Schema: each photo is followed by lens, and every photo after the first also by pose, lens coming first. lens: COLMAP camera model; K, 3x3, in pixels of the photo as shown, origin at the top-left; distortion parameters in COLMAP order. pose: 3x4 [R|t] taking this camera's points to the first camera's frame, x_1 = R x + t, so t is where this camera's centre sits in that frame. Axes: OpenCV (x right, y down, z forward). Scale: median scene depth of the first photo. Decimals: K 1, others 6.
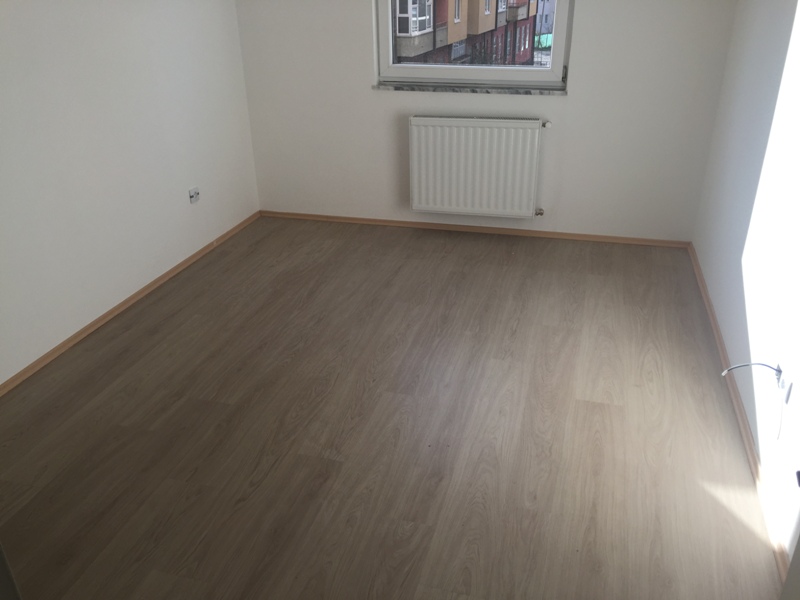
lens RADIAL K [[678.8, 0, 403.9], [0, 678.8, 300.8], [0, 0, 1]] dist [0.053104, -0.022993]
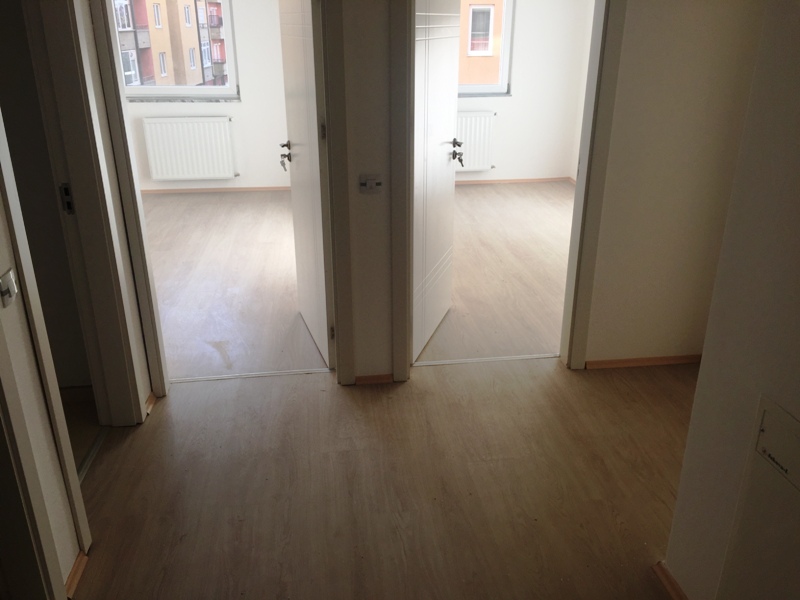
lens RADIAL K [[678.8, 0, 407.1], [0, 678.8, 301.6], [0, 0, 1]] dist [0.053104, -0.022993]
pose [[0.922293, -0.126554, 0.365184, -0.059072], [0.152898, 0.987261, -0.044020, 0.303707], [-0.354961, 0.096436, 0.929894, -0.628579]]
